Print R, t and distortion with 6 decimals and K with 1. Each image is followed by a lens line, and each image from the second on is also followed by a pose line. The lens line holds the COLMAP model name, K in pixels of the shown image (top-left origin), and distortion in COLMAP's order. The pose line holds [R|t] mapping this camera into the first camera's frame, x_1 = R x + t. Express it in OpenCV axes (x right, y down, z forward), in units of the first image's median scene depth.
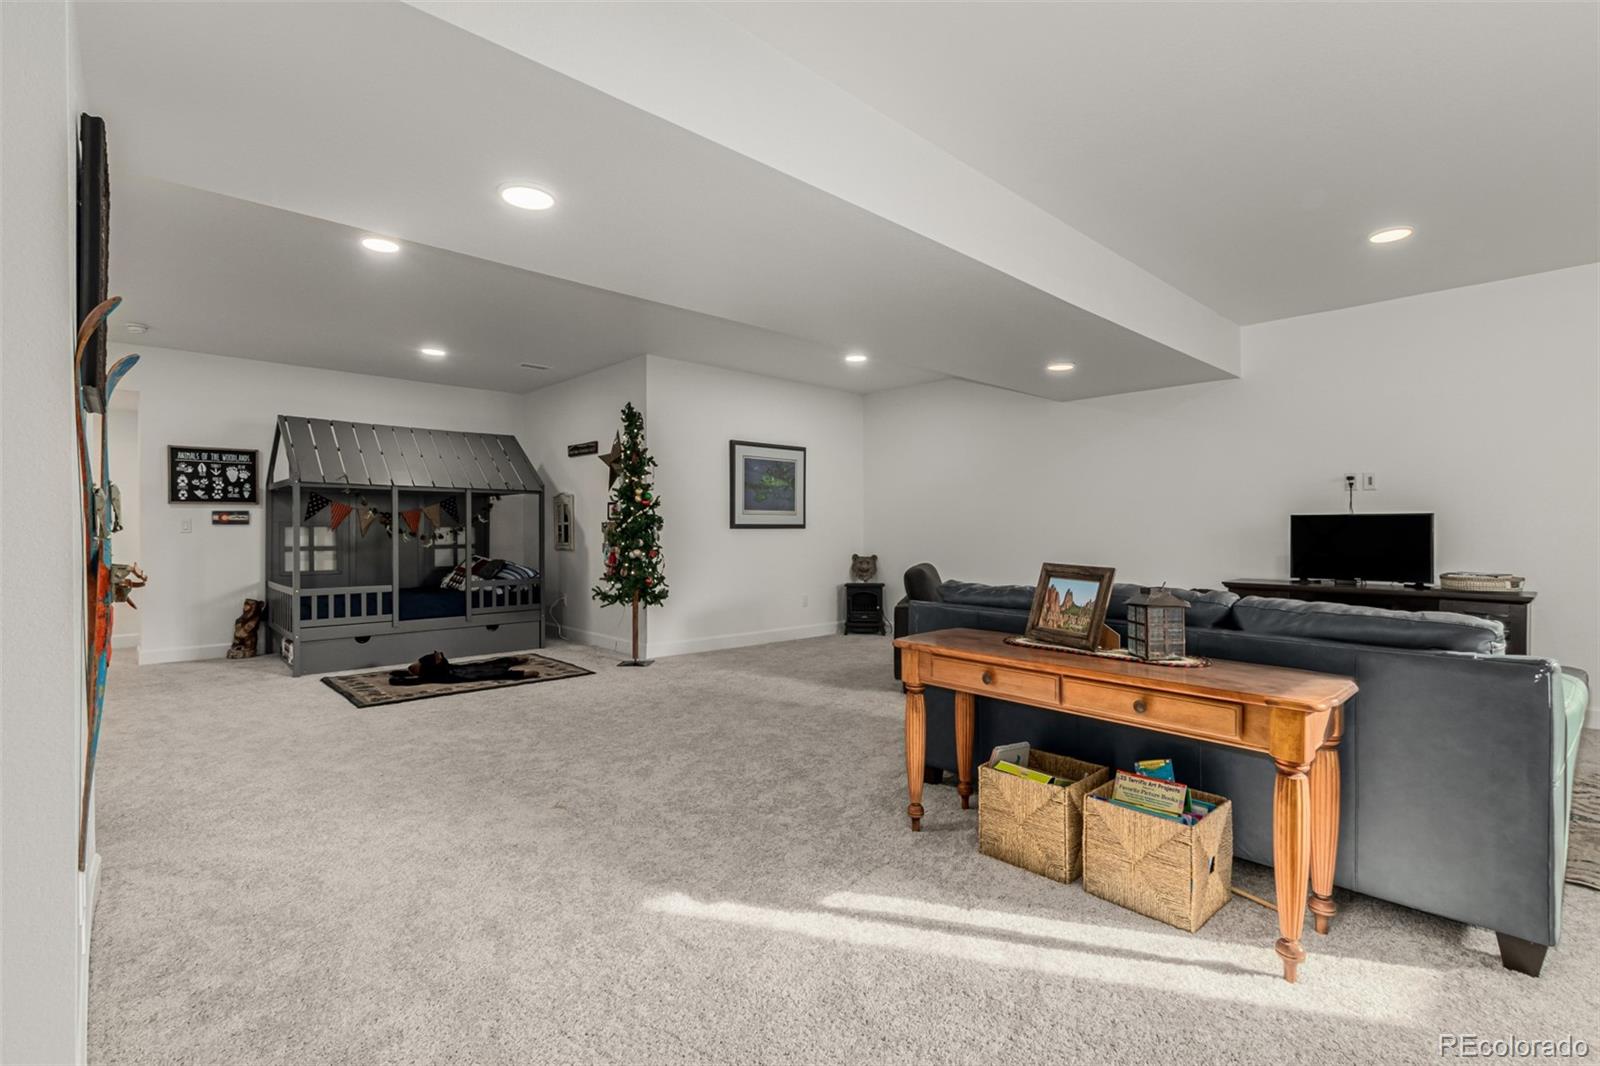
lens RADIAL K [[728.8, 0, 809.2], [0, 728.8, 535.5], [0, 0, 1]] dist [0.000373, -0.001438]
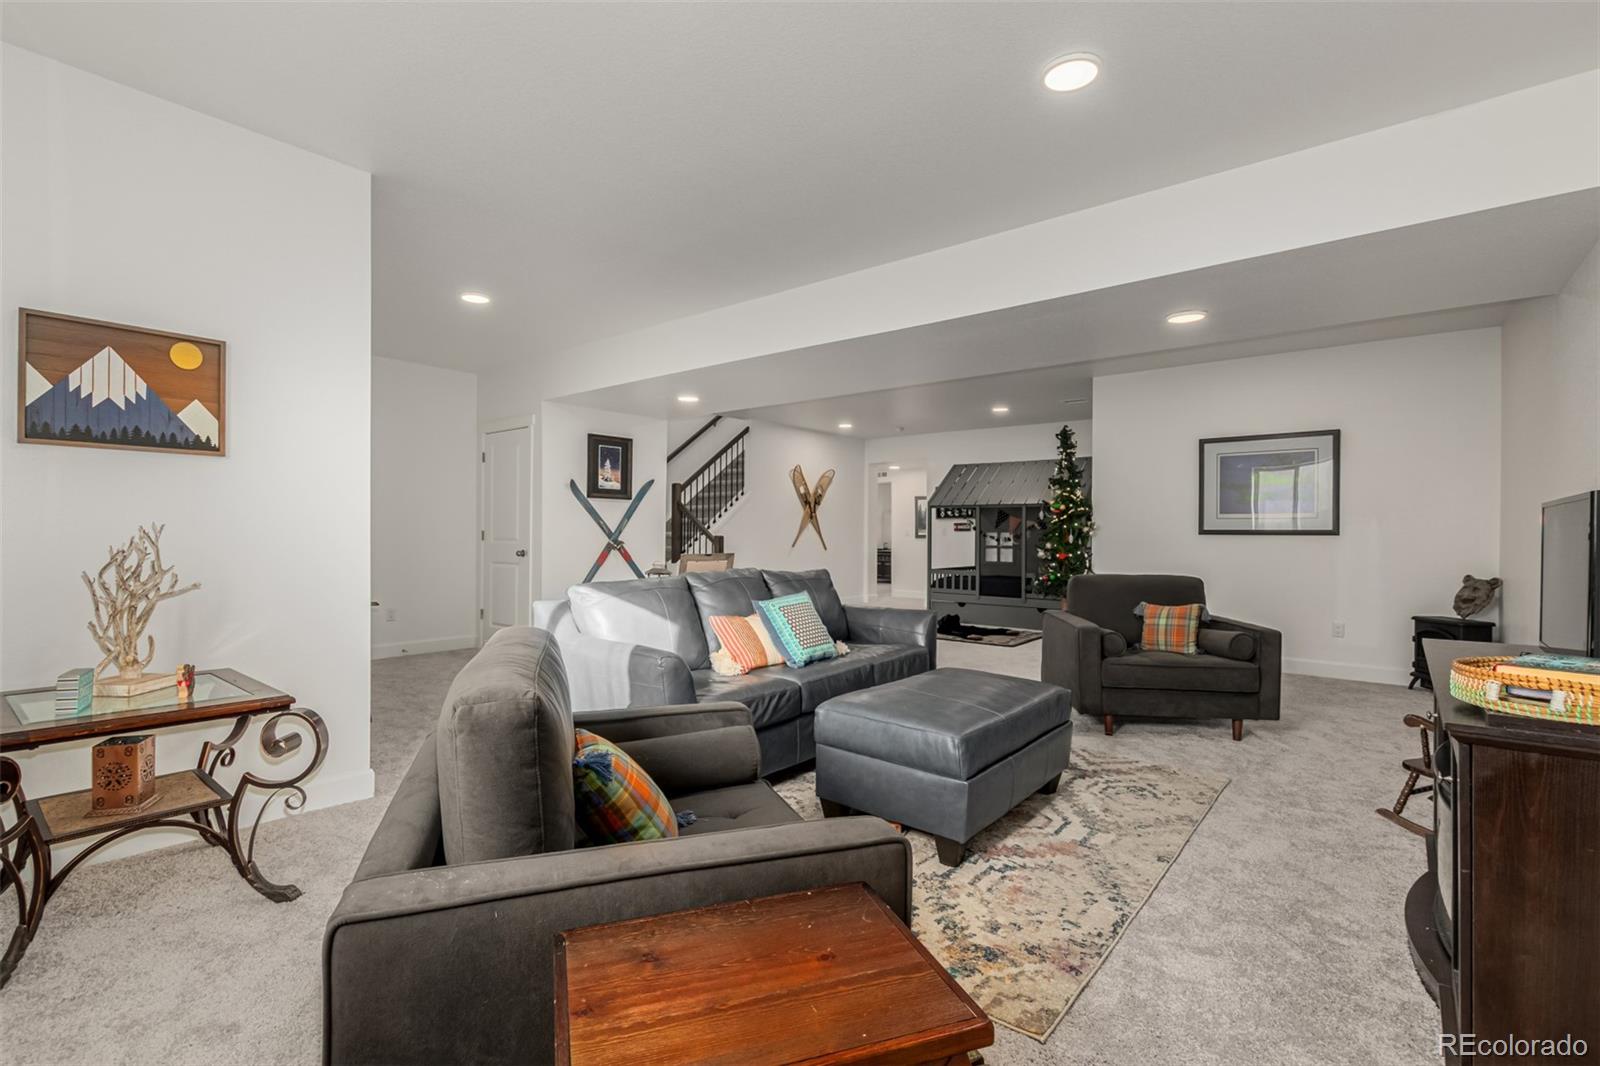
lens RADIAL K [[728.8, 0, 791.3], [0, 728.8, 533.8], [0, 0, 1]] dist [0.000373, -0.001438]
pose [[0.137833, 0.001778, -0.990454, 0.798071], [-0.016614, 0.999862, -0.000517, -0.001590], [0.990316, 0.016526, 0.137844, 0.385098]]
